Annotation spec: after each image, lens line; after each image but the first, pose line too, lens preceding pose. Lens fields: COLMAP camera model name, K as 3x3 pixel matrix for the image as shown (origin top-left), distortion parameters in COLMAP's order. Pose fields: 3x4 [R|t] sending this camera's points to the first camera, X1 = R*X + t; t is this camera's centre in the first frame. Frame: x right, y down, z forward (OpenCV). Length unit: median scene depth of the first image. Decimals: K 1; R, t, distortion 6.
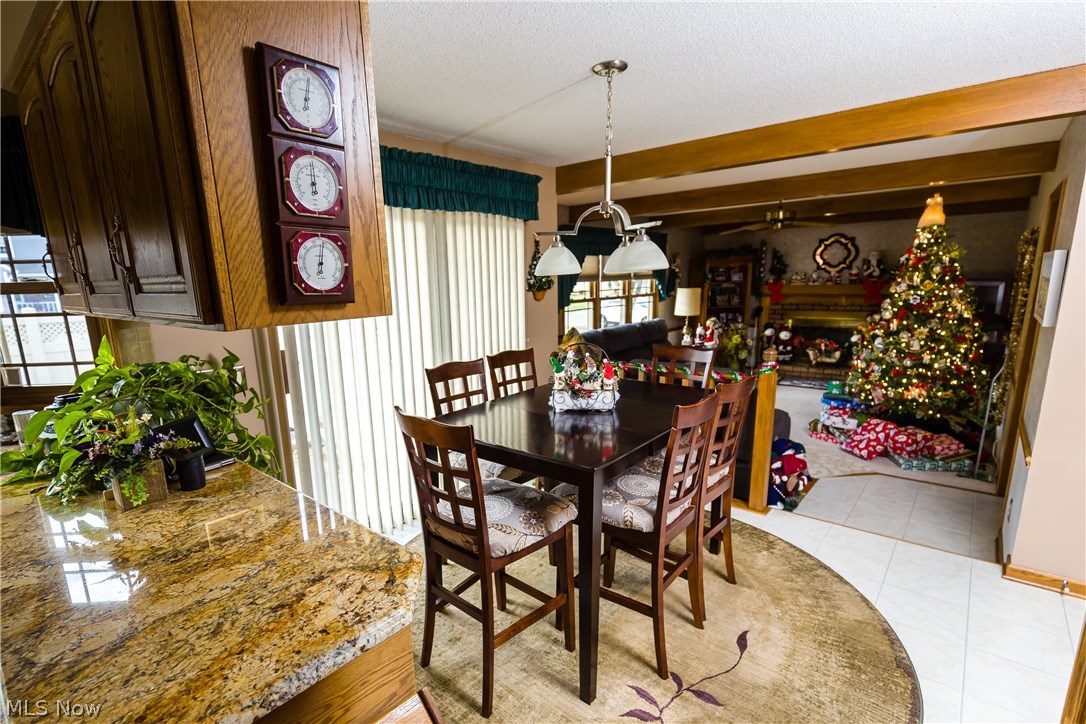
lens RADIAL K [[508.3, 0, 546.4], [0, 508.3, 409.3], [0, 0, 1]] dist [-0.001573, -0.002501]
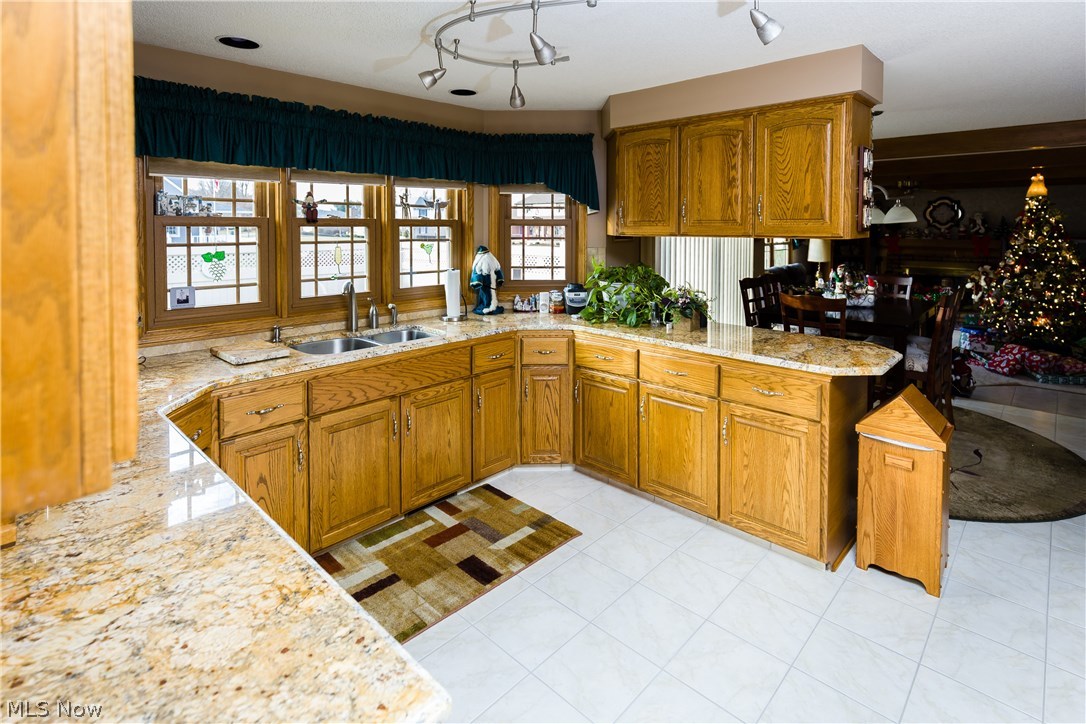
lens RADIAL K [[563.3, 0, 579.0], [0, 563.3, 255.5], [0, 0, 1]] dist [0.000742, -0.001315]
pose [[0.999581, 0.028611, -0.004319, -0.409758], [-0.028891, 0.978754, -0.202993, 0.118603], [-0.001581, 0.203033, 0.979171, -0.392773]]
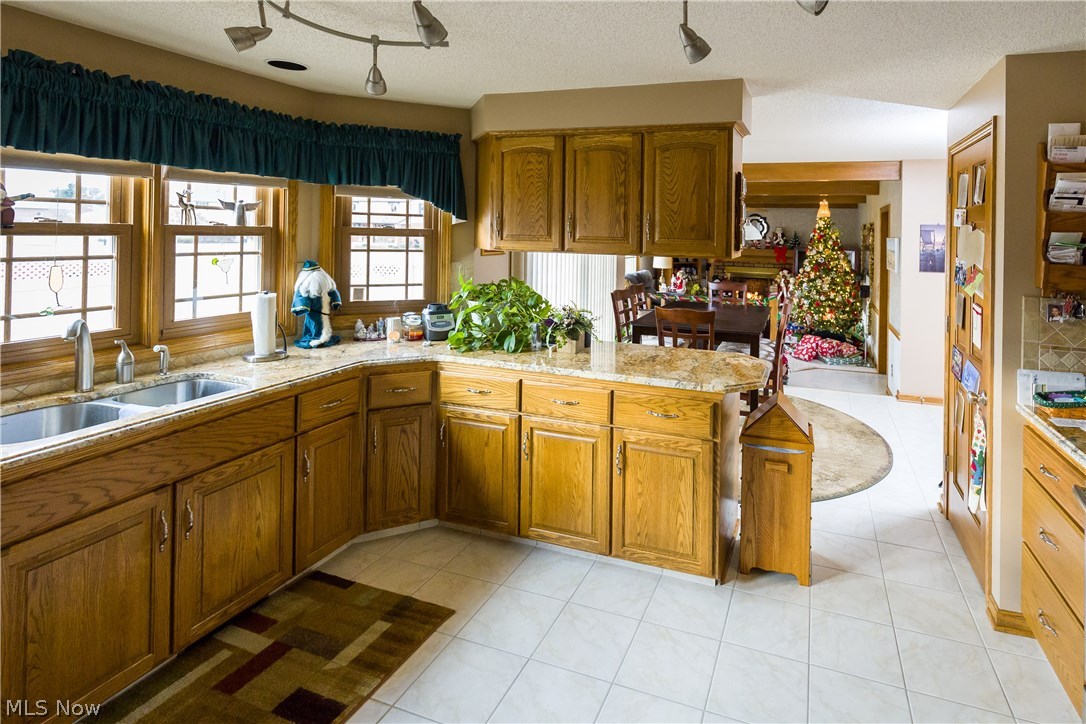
lens RADIAL K [[536.5, 0, 671.1], [0, 536.5, 243.4], [0, 0, 1]] dist [0.004524, -0.002086]
pose [[0.902022, 0.041298, 0.429711, -0.446540], [0.061247, 0.973101, -0.222087, 0.085910], [-0.427324, 0.226646, 0.875229, -0.317803]]
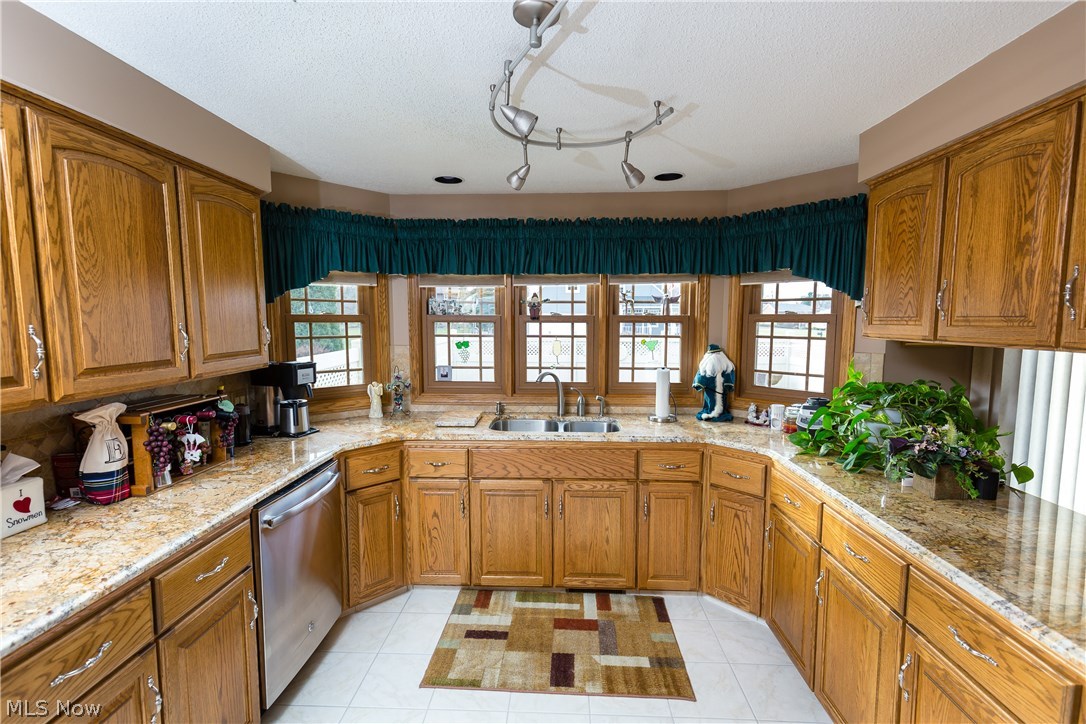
lens RADIAL K [[508.3, 0, 524.9], [0, 508.3, 374.5], [0, 0, 1]] dist [-0.001573, -0.002501]
pose [[0.611003, 0.114926, -0.783241, -0.169885], [-0.218128, 0.975546, -0.027017, 0.051131], [0.760983, 0.187355, 0.621131, -0.182541]]
